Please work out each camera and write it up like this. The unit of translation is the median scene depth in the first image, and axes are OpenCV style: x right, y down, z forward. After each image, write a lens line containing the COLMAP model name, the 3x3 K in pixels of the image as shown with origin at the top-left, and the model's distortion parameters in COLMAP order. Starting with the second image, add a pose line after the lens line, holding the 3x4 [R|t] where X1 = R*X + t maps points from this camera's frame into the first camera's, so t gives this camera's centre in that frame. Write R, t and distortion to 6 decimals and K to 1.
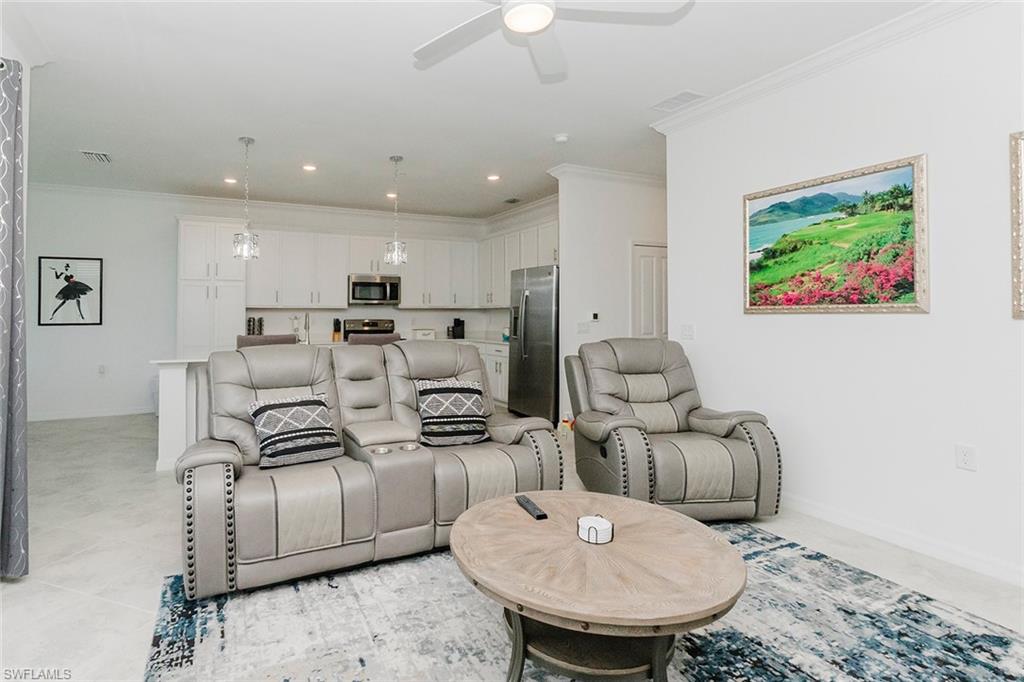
lens RADIAL K [[487.6, 0, 509.2], [0, 487.6, 310.0], [0, 0, 1]] dist [-0.000616, -0.000014]
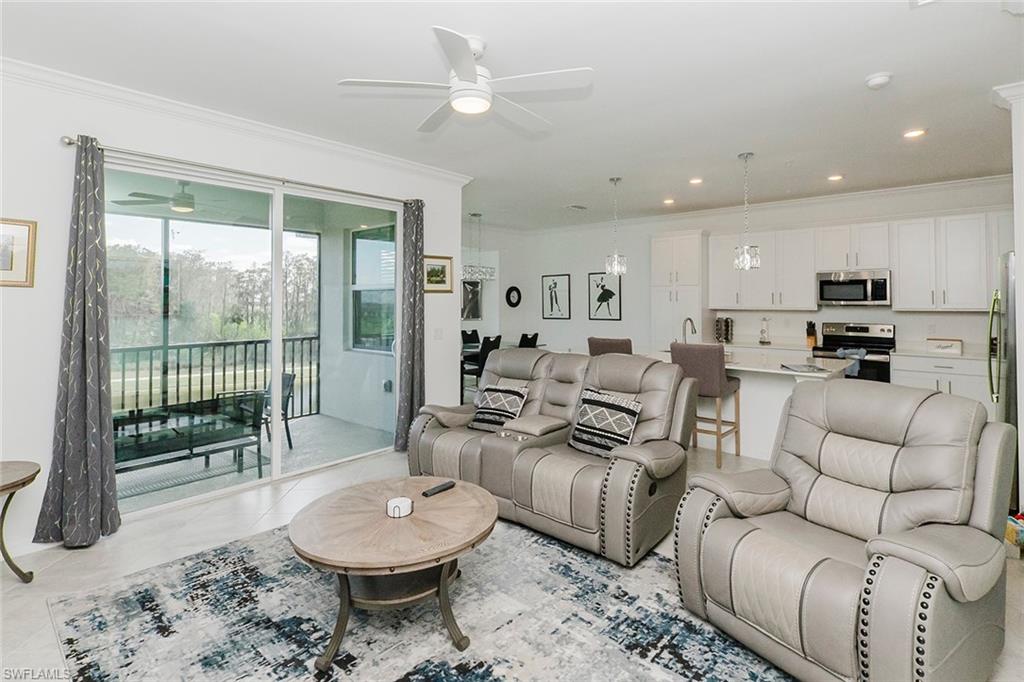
lens RADIAL K [[500.7, 0, 511.0], [0, 500.7, 293.3], [0, 0, 1]] dist [0.000135, 0.000091]
pose [[0.425165, -0.014869, -0.904994, 0.300398], [0.000796, 0.999871, -0.016054, -0.023171], [0.905116, 0.006105, 0.425122, 0.130910]]
